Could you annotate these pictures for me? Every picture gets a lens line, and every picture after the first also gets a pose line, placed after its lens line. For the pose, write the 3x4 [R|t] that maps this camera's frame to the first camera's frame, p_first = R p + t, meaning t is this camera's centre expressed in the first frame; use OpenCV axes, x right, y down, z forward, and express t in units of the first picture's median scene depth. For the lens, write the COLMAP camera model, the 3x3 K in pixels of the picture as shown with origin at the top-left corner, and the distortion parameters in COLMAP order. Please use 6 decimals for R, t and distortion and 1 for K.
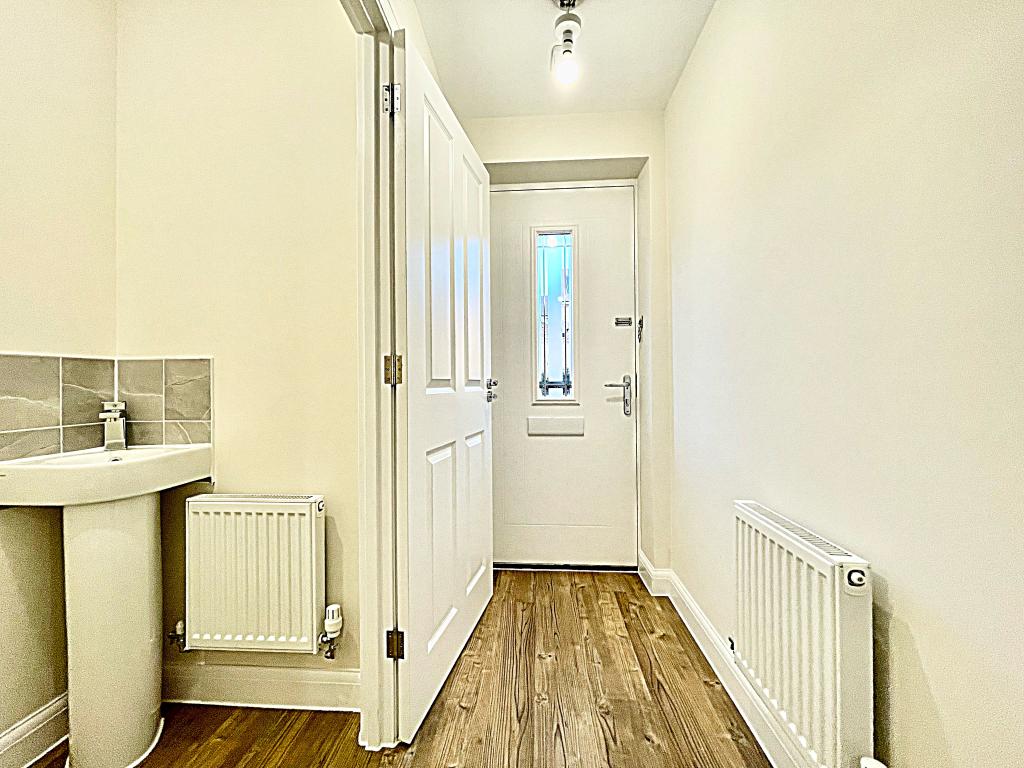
lens RADIAL K [[417.9, 0, 511.6], [0, 417.9, 382.3], [0, 0, 1]] dist [0.002641, 0.000216]
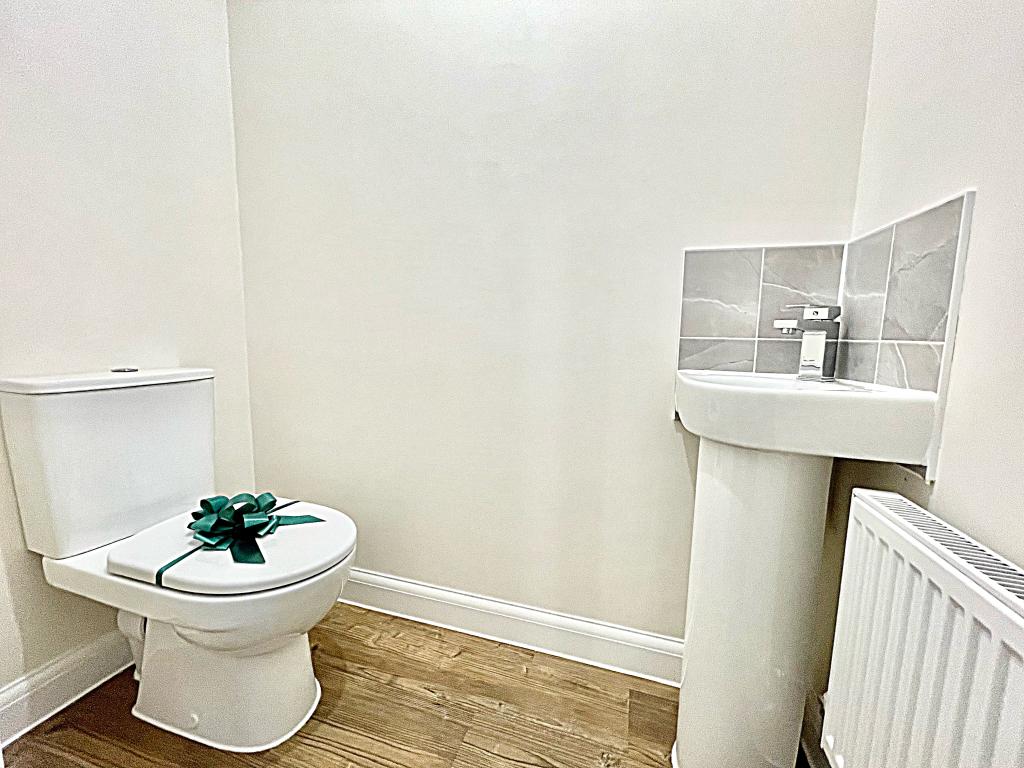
lens RADIAL K [[417.9, 0, 512.6], [0, 417.9, 382.6], [0, 0, 1]] dist [0.002641, 0.000216]
pose [[-0.236034, 0.112091, -0.965258, -0.184799], [-0.026320, 0.992223, 0.121659, 0.093505], [0.971388, 0.054121, -0.231248, 0.675733]]
